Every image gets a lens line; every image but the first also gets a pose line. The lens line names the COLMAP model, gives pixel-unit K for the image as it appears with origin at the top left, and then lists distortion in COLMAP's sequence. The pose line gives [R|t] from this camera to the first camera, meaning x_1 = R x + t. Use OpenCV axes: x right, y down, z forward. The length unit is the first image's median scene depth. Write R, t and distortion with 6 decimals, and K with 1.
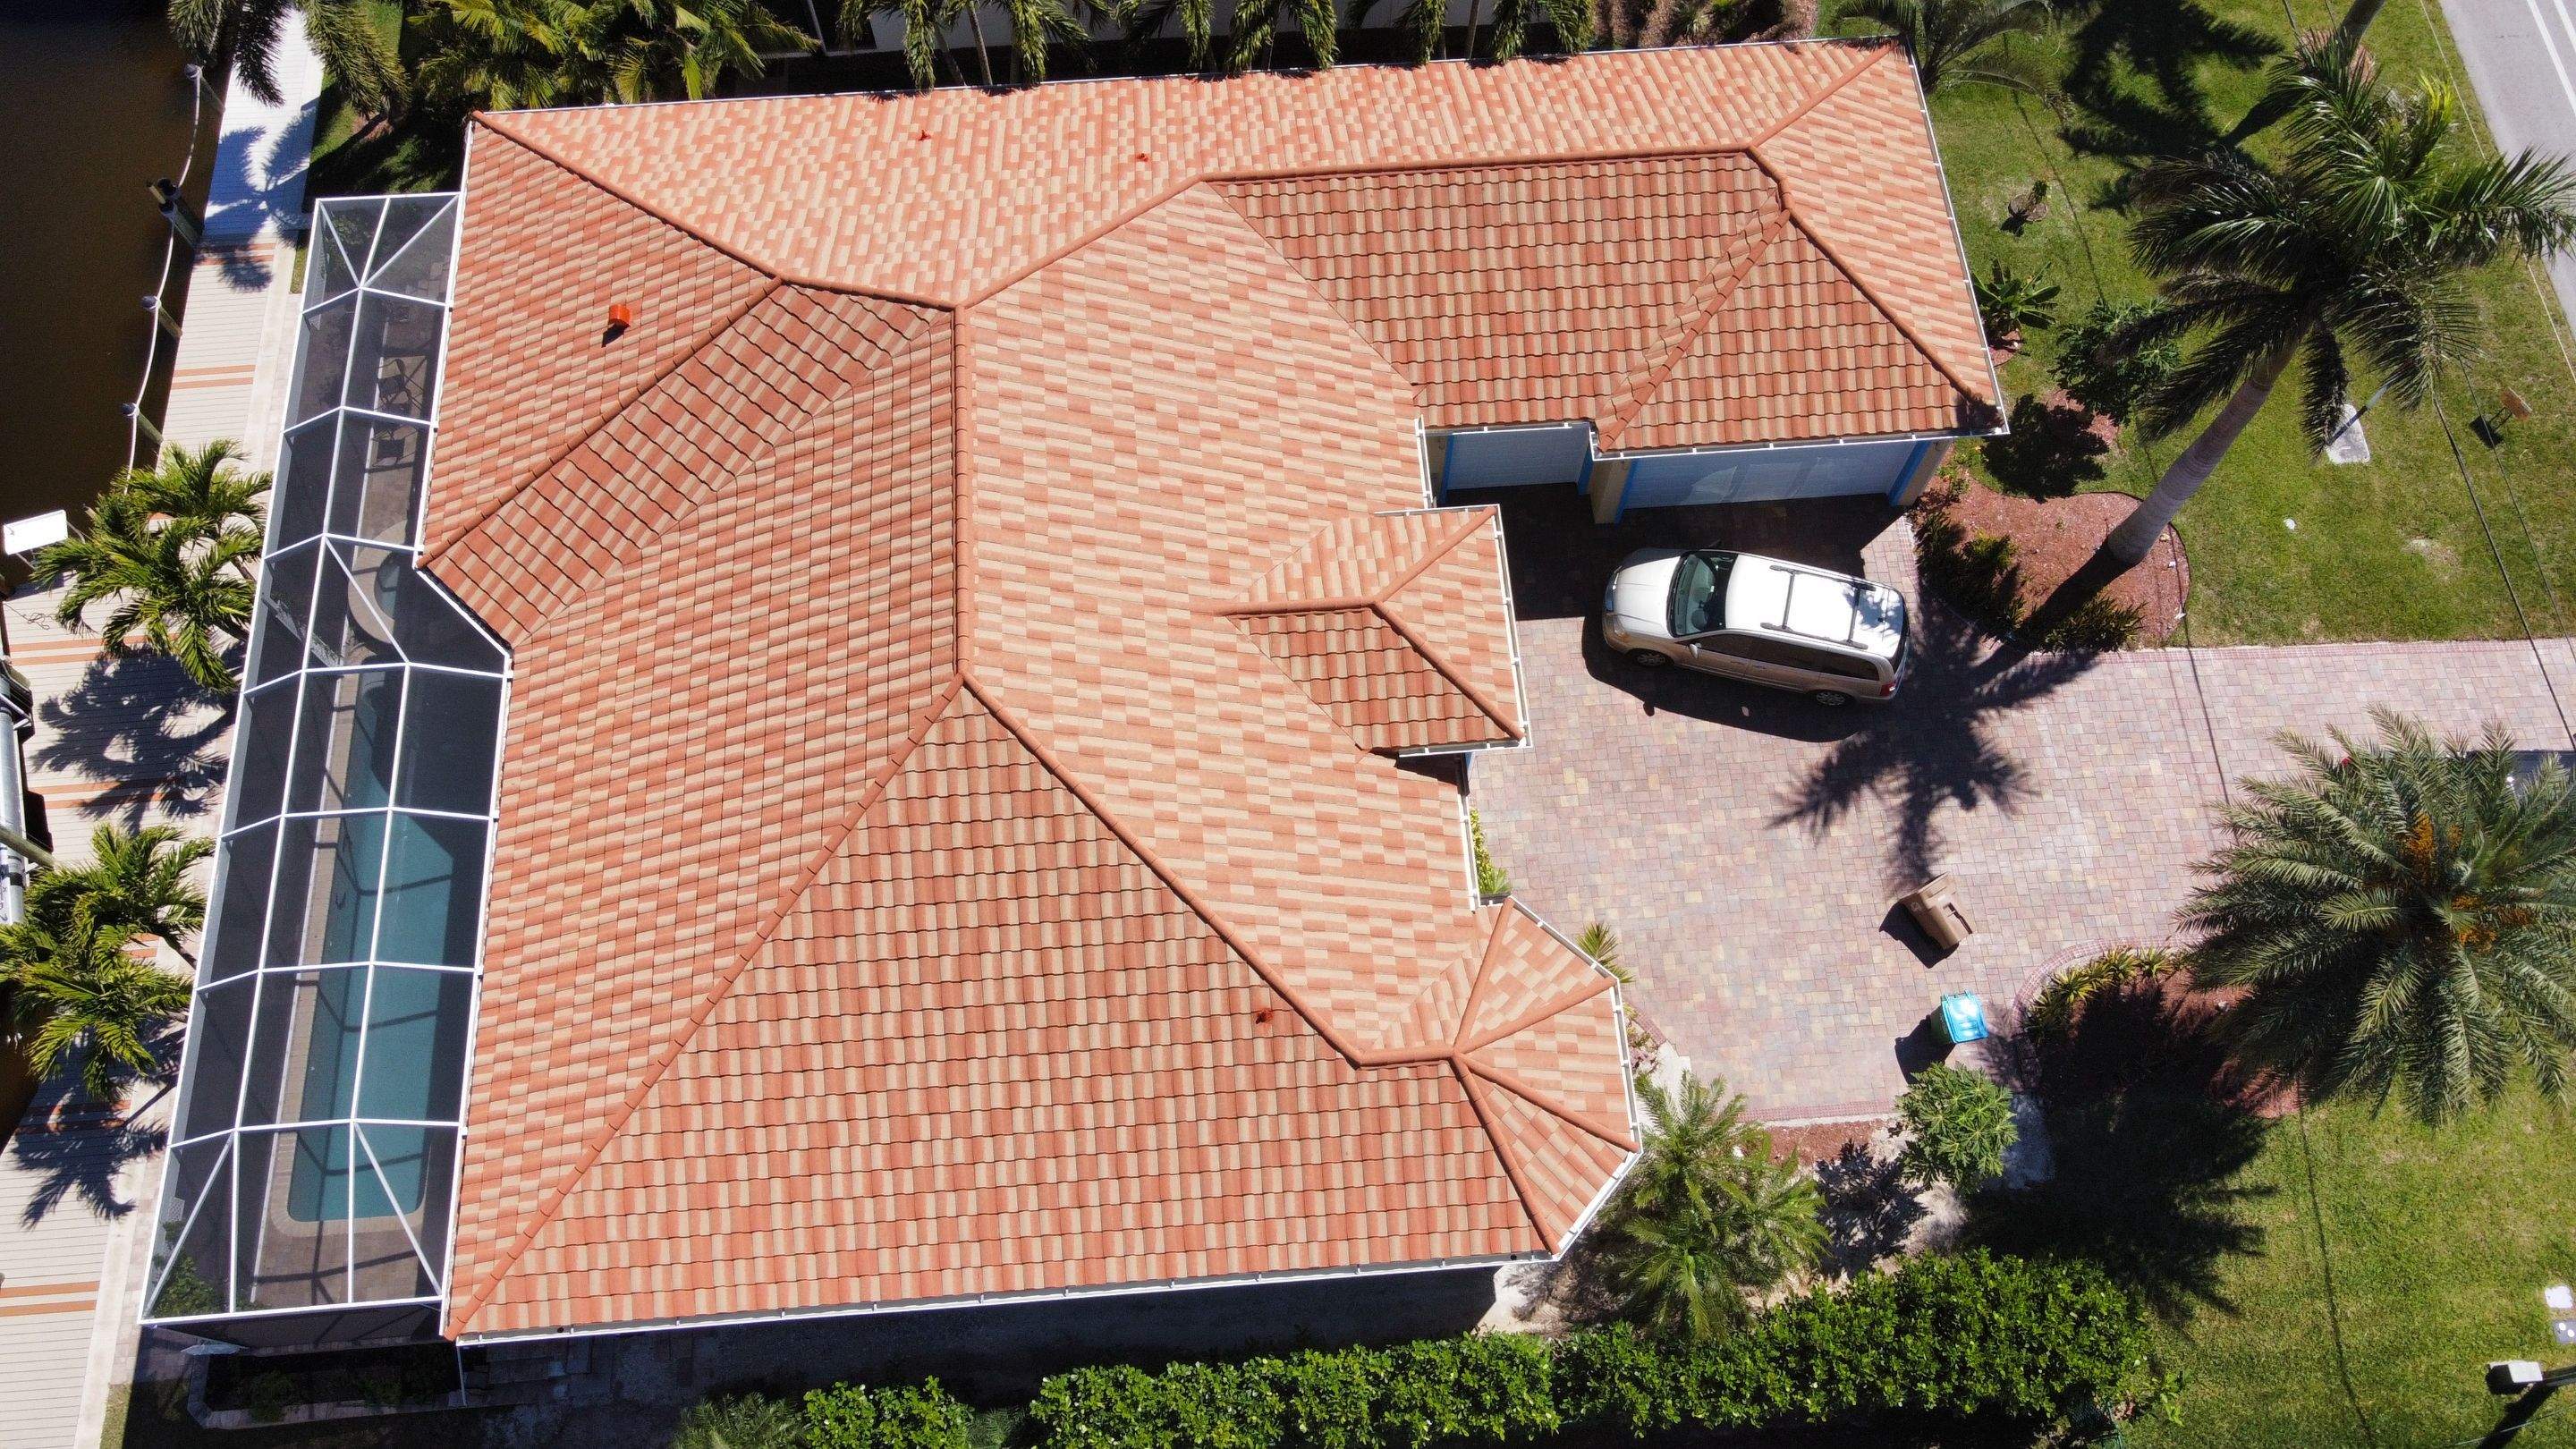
lens RADIAL K [[1980.4, 0, 1280.8], [0, 1980.4, 718.3], [0, 0, 1]] dist [0.006057, 0.023051]
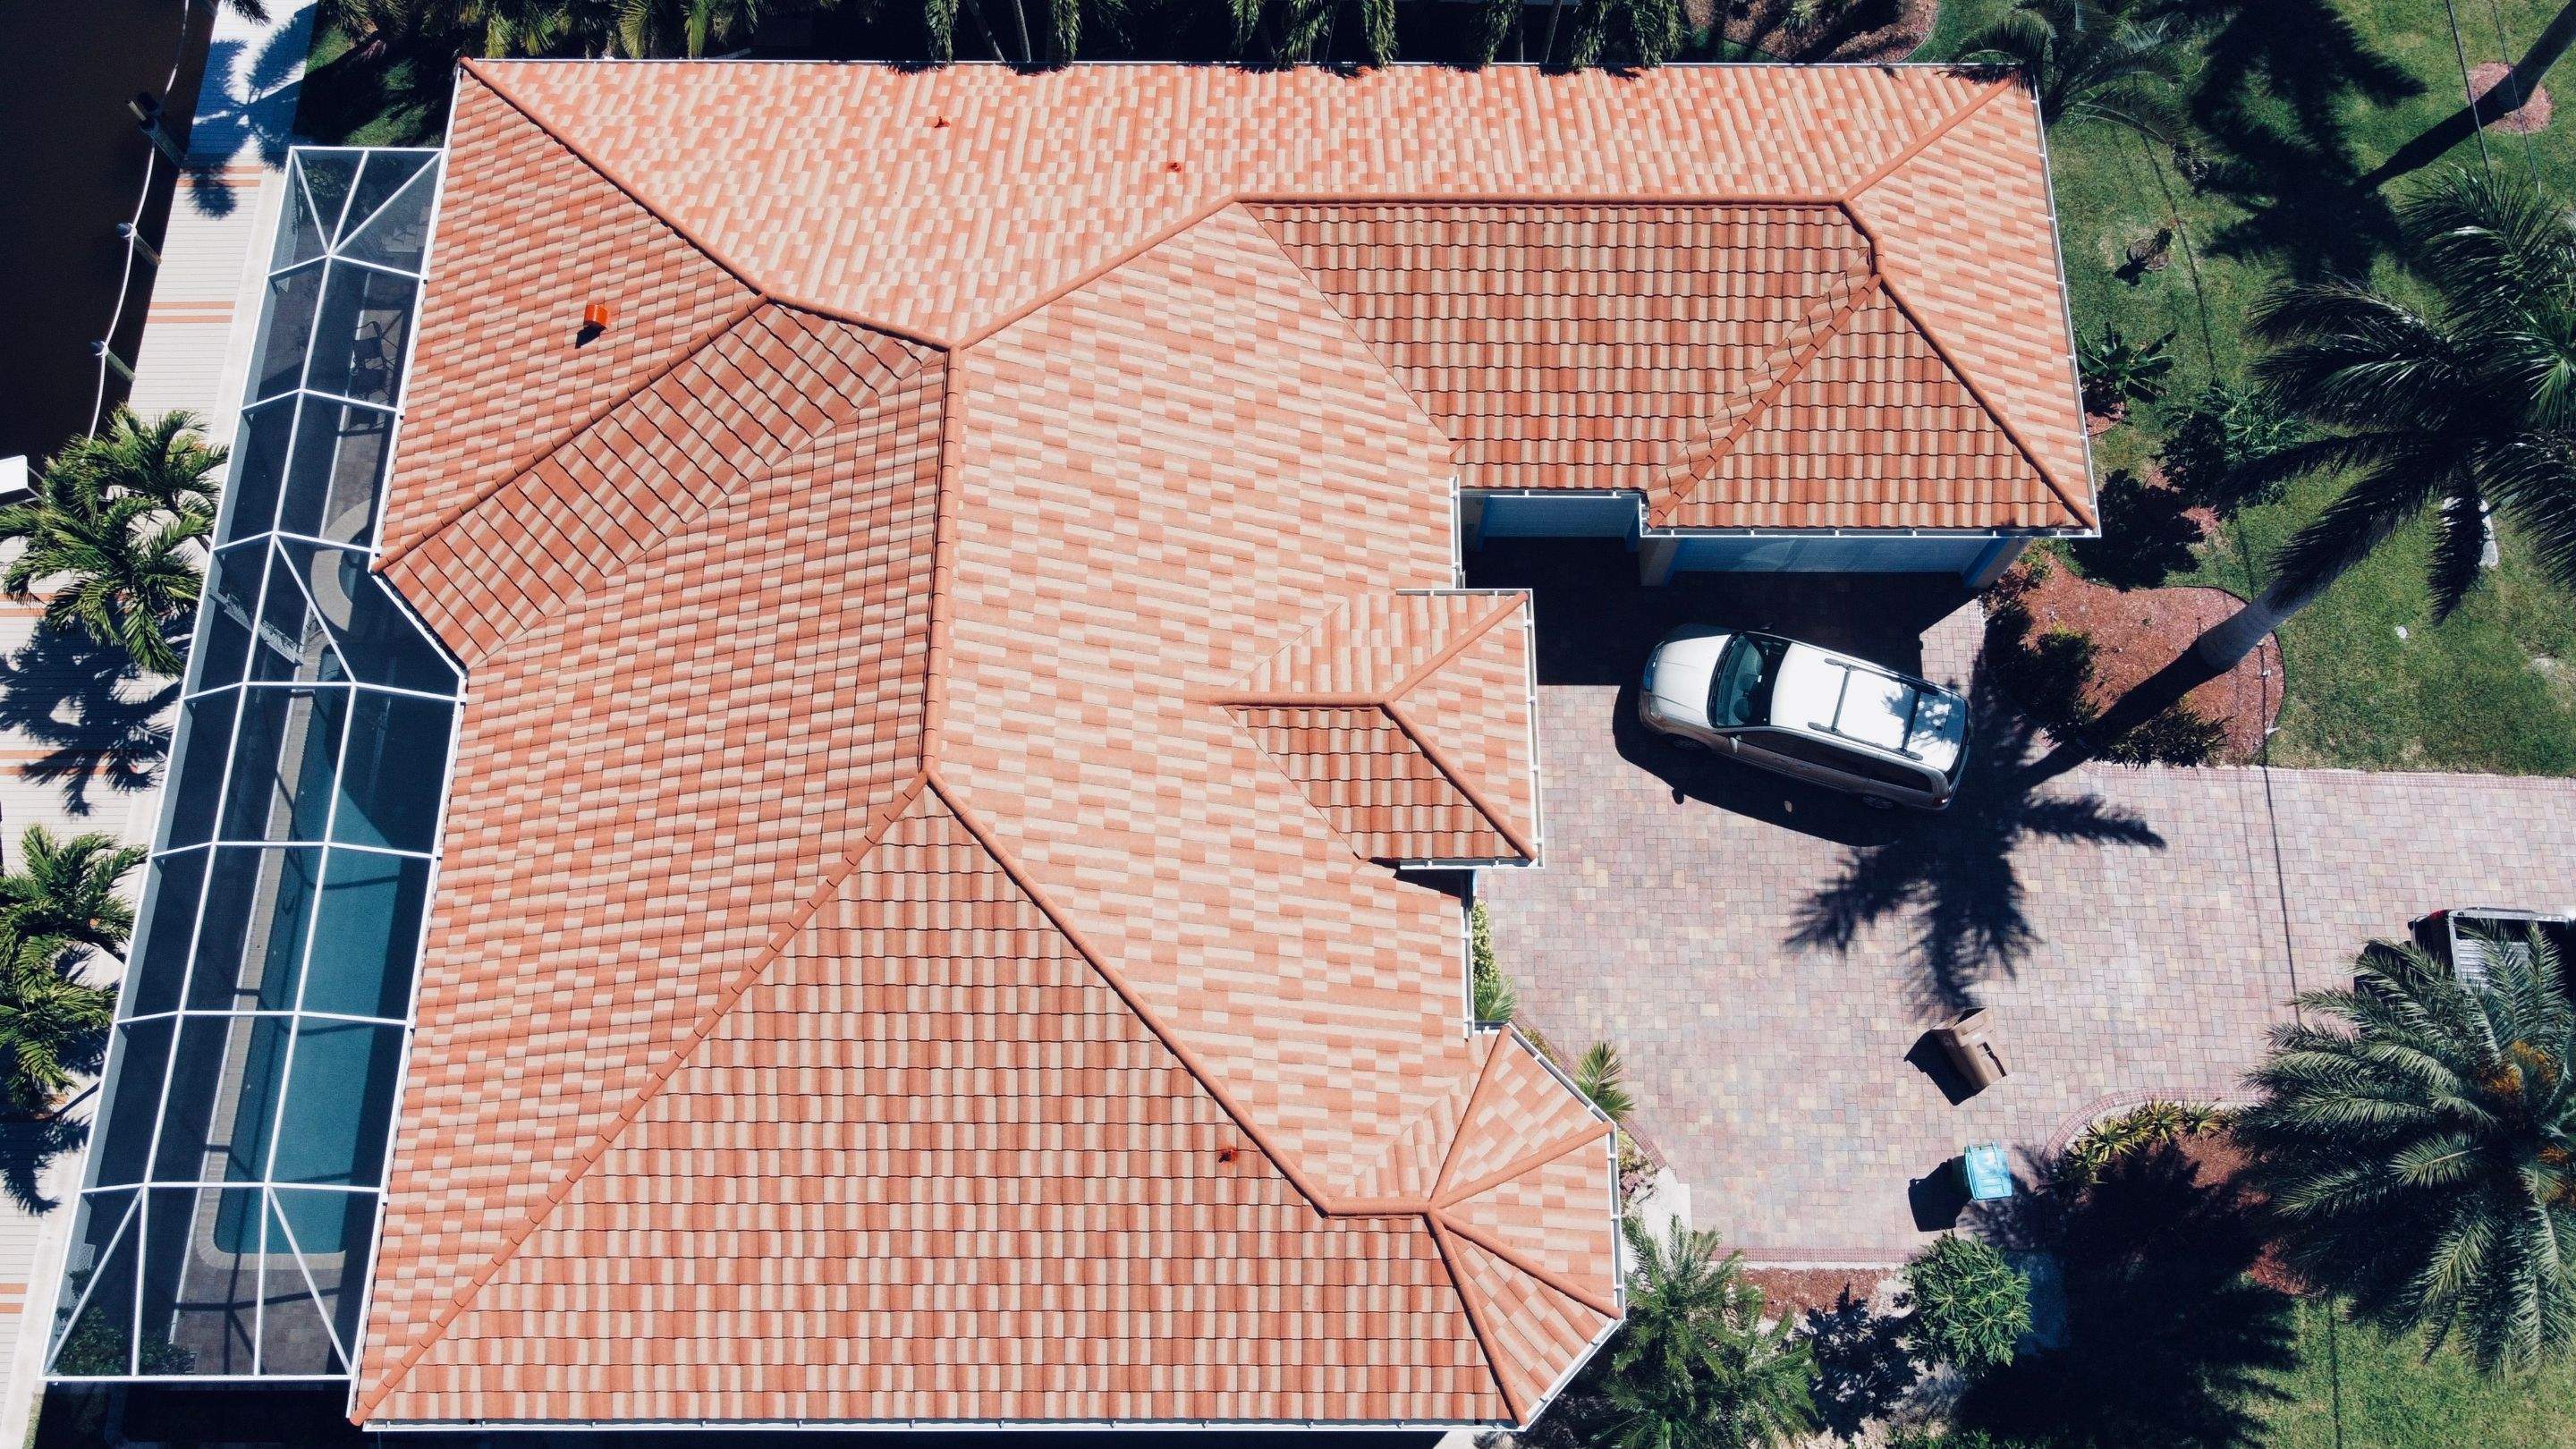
lens RADIAL K [[1980.4, 0, 1278.0], [0, 1980.4, 718.0], [0, 0, 1]] dist [0.006057, 0.023051]
pose [[0.997096, 0.070916, -0.027761, 0.021523], [-0.068487, 0.994408, 0.080386, -0.108944], [0.033306, -0.078252, 0.996377, 0.072465]]
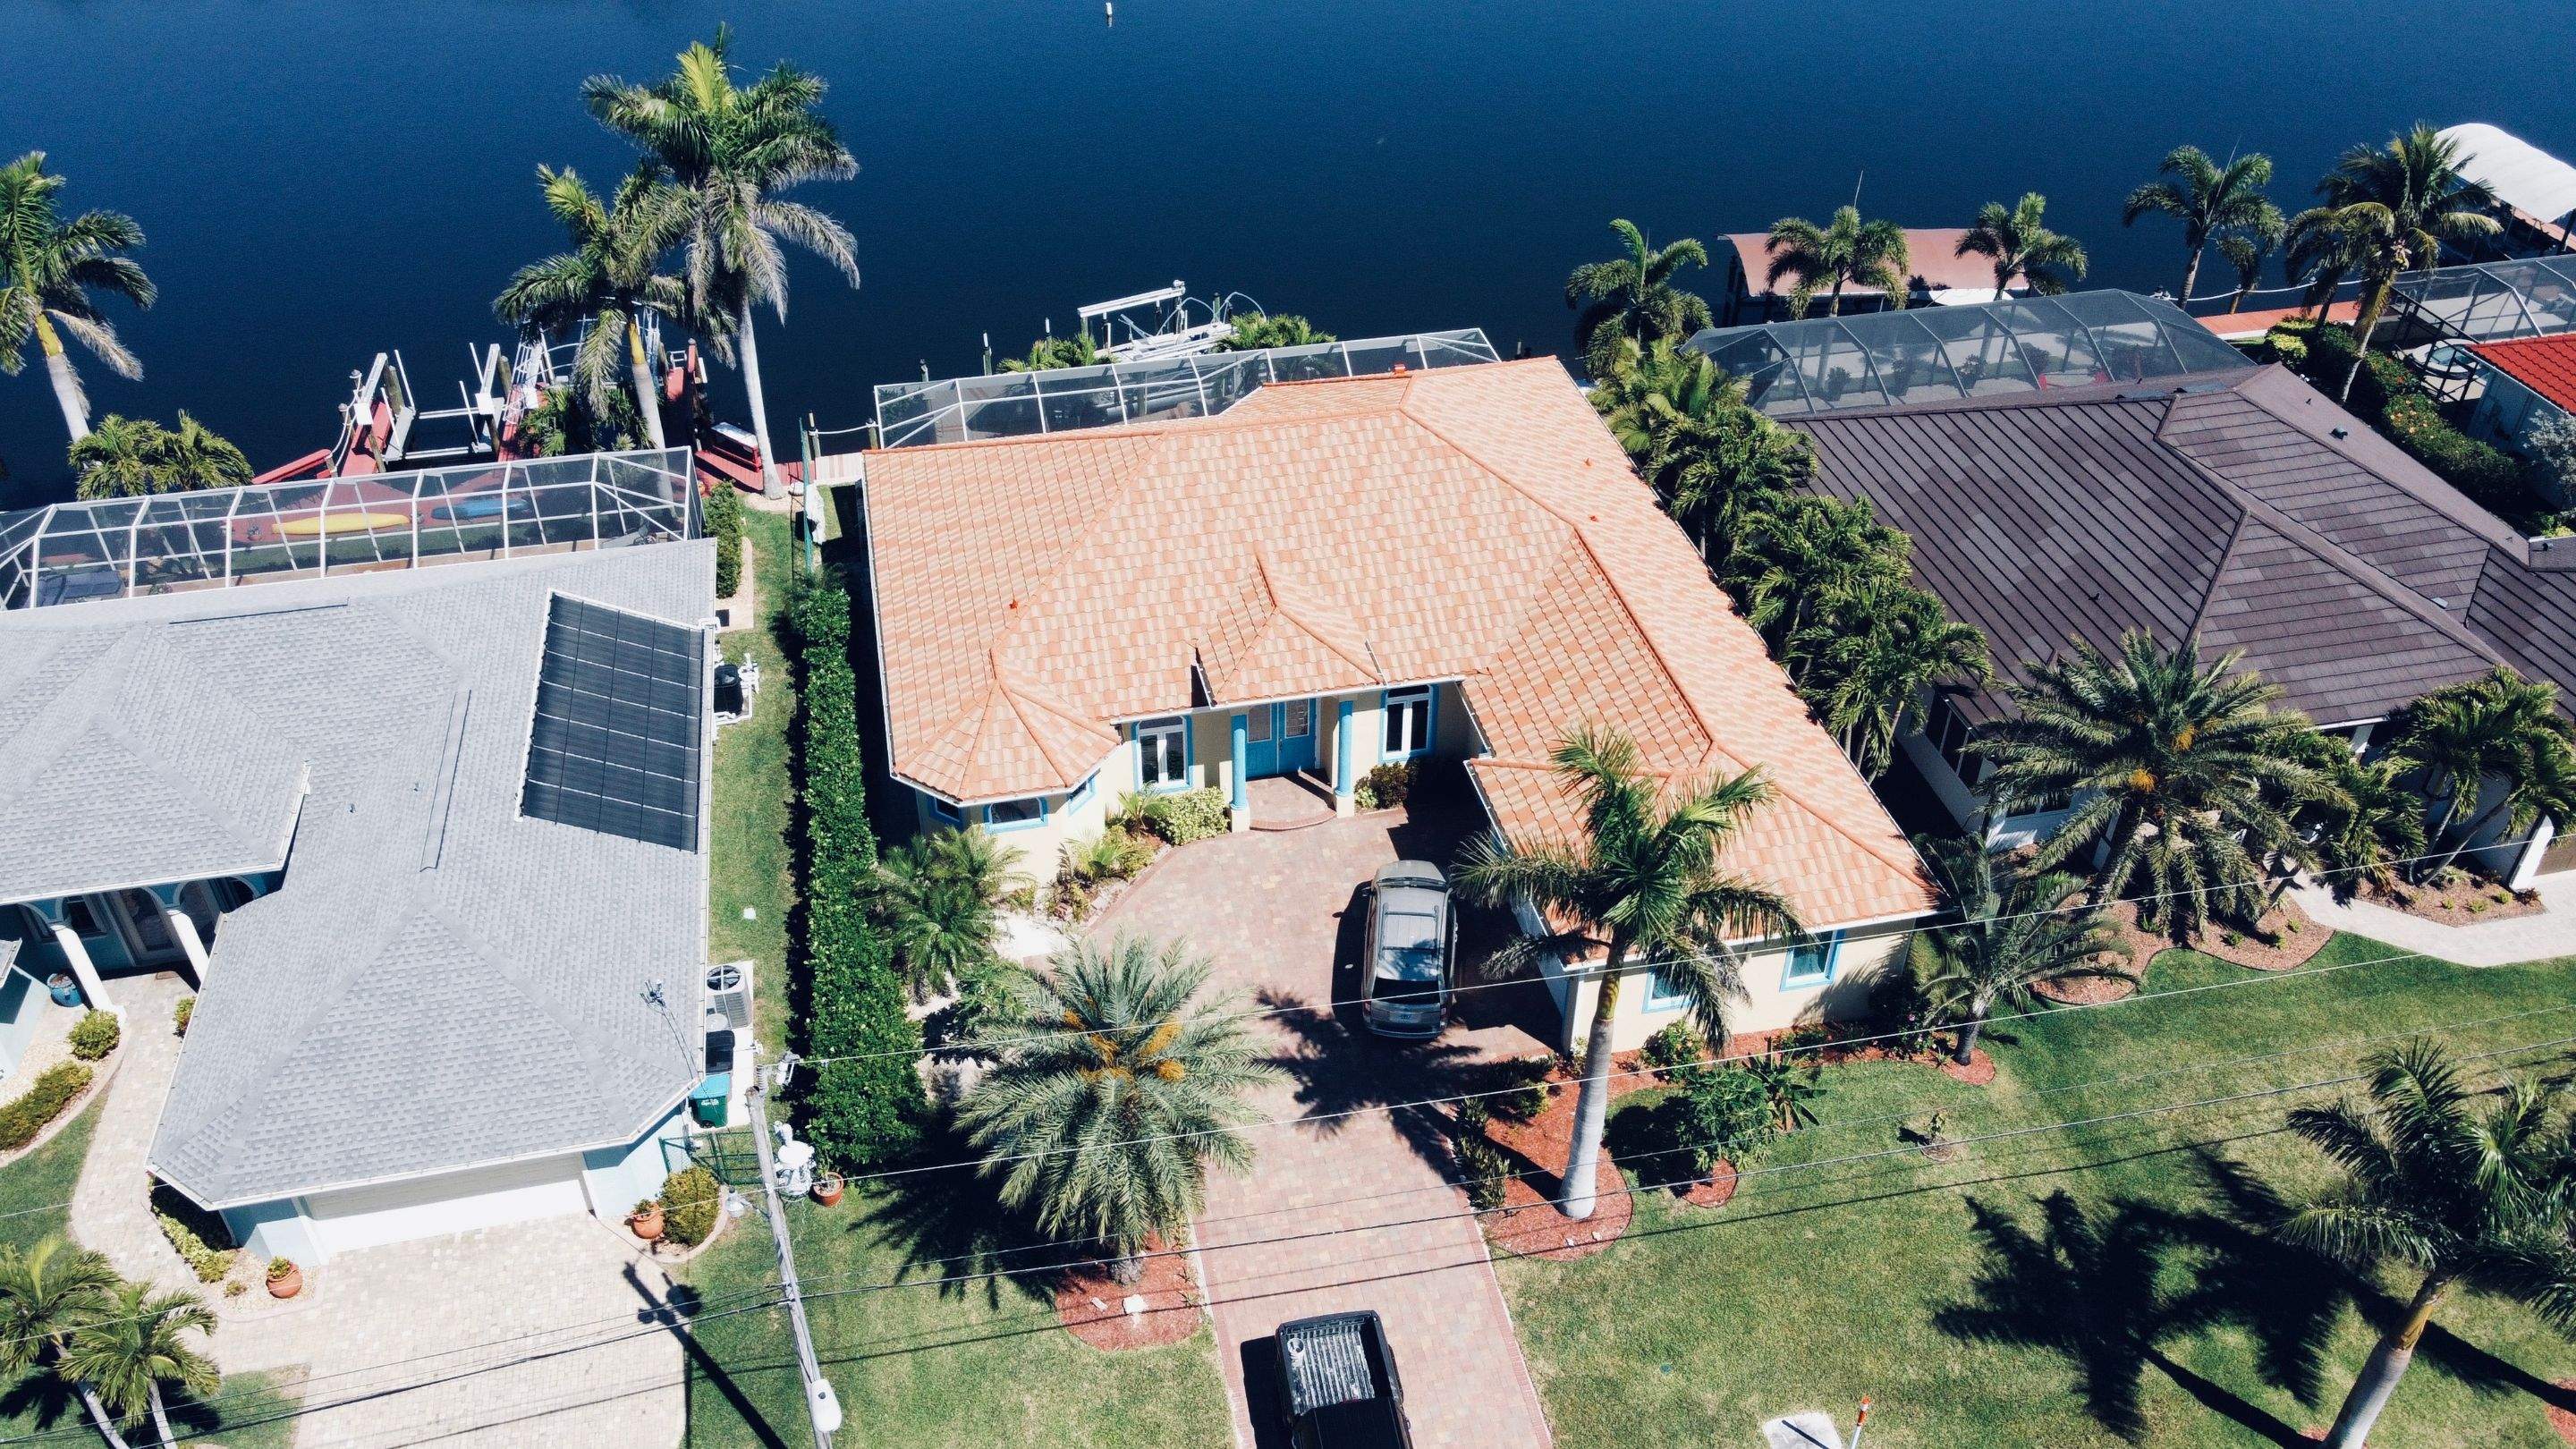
lens RADIAL K [[1980.4, 0, 1305.7], [0, 1980.4, 733.0], [0, 0, 1]] dist [0.006057, 0.023051]
pose [[0.145943, 0.591534, -0.792962, 1.228729], [-0.902440, 0.408020, 0.138283, -0.230163], [0.405344, 0.695419, 0.593371, 0.121238]]
